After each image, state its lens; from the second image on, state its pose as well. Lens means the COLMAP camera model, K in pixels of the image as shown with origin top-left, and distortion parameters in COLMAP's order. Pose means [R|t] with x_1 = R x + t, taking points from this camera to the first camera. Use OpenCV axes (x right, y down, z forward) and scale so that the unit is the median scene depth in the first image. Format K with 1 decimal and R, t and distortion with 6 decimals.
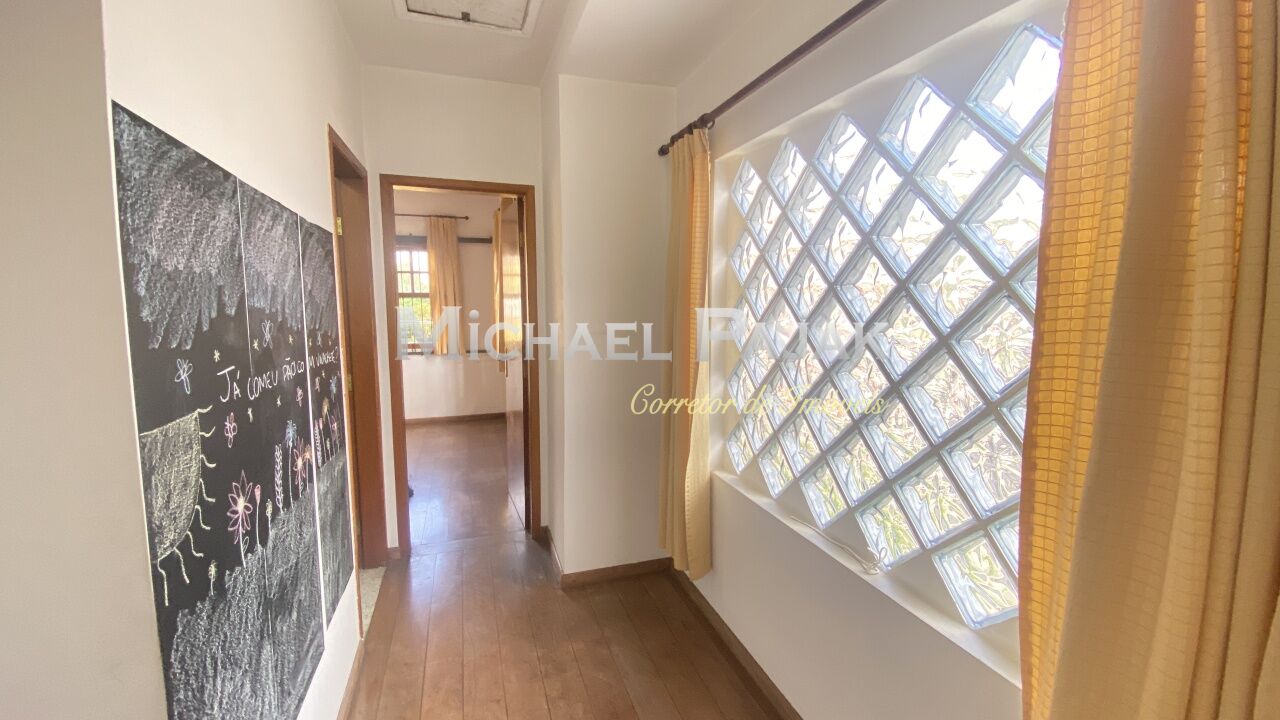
lens RADIAL K [[522.7, 0, 639.6], [0, 522.7, 354.7], [0, 0, 1]] dist [0.073287, -0.040184]
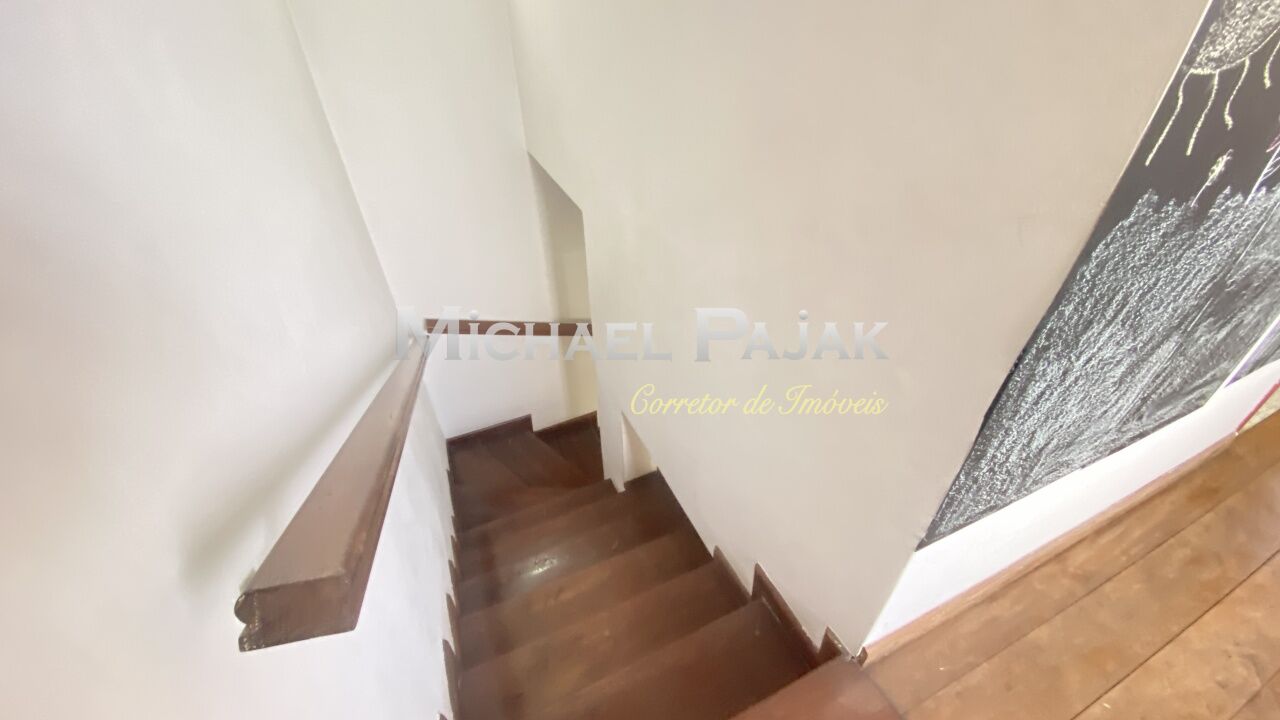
lens RADIAL K [[522.7, 0, 639.6], [0, 522.7, 354.7], [0, 0, 1]] dist [0.073287, -0.040184]
pose [[0.123959, 0.605686, -0.785989, -0.261614], [-0.111831, 0.795579, 0.595439, 0.249749], [0.985965, 0.014088, 0.166354, 0.265563]]
